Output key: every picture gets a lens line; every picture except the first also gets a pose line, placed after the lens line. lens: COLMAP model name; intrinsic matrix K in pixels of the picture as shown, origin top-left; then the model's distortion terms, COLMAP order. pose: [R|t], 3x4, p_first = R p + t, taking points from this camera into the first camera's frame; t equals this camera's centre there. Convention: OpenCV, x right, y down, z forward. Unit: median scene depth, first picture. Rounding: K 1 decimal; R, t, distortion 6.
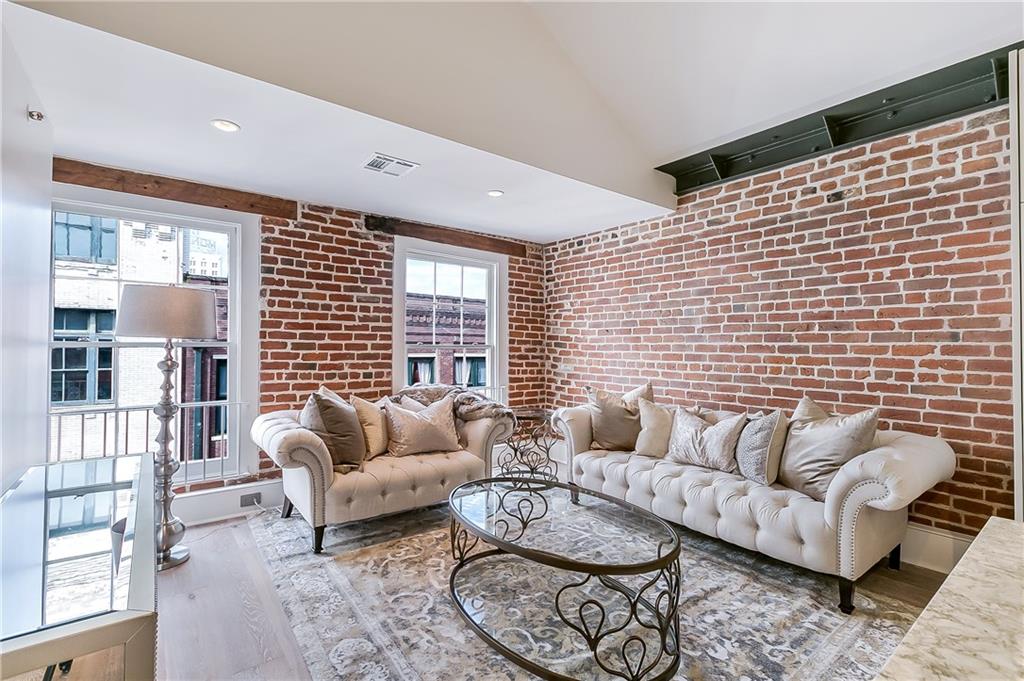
lens RADIAL K [[465.1, 0, 516.7], [0, 465.1, 341.6], [0, 0, 1]] dist [0.001492, 0.000464]
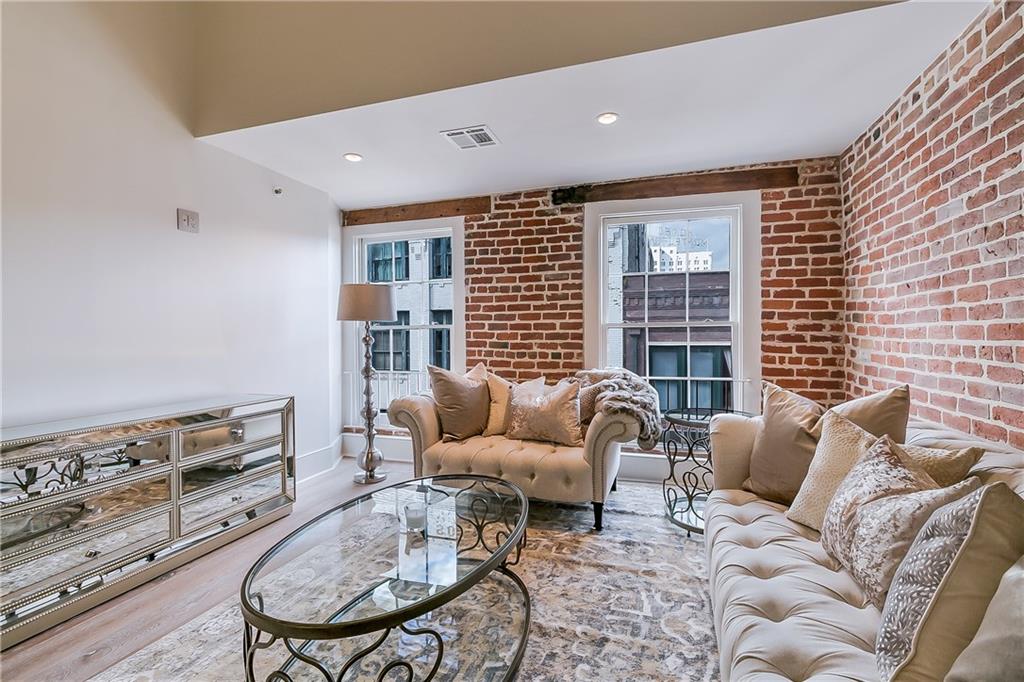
lens RADIAL K [[465.1, 0, 516.7], [0, 465.1, 342.1], [0, 0, 1]] dist [0.001492, 0.000464]
pose [[0.560011, 0.001954, -0.828483, 0.444697], [0.016583, 0.999770, 0.013568, 0.030274], [0.828319, -0.021337, 0.559851, 0.396543]]
